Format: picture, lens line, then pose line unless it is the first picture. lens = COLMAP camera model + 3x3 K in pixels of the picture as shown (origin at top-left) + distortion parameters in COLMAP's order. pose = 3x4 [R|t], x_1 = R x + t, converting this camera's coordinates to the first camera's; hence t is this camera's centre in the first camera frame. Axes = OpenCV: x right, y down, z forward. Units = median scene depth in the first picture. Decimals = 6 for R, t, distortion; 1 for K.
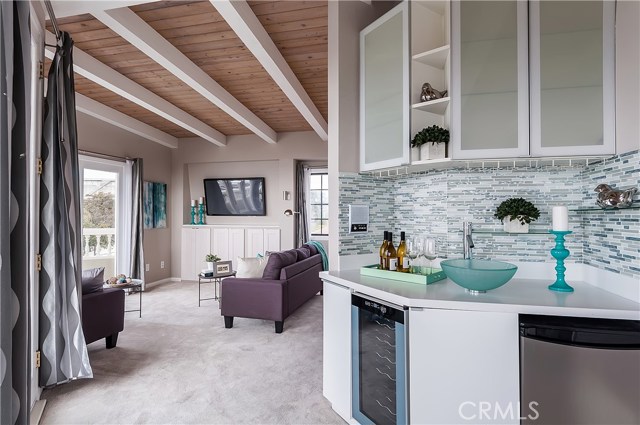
lens RADIAL K [[342.6, 0, 322.9], [0, 342.6, 208.7], [0, 0, 1]] dist [0.006305, 0.000714]
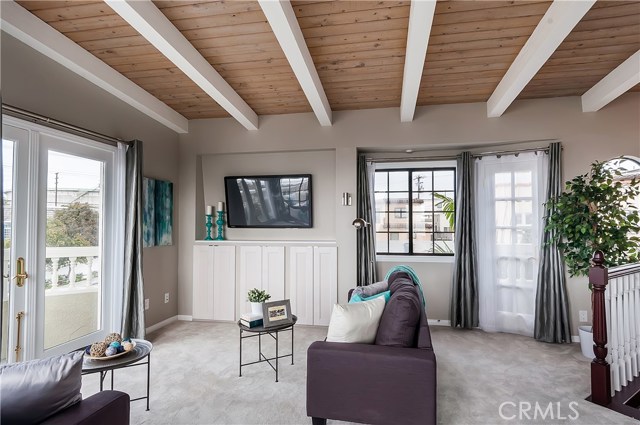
lens RADIAL K [[342.6, 0, 319.1], [0, 342.6, 216.3], [0, 0, 1]] dist [0.006305, 0.000714]
pose [[0.999222, 0.000357, 0.039433, -0.193192], [0.000100, 0.999933, -0.011587, 0.005034], [-0.039435, 0.011582, 0.999155, 0.299511]]
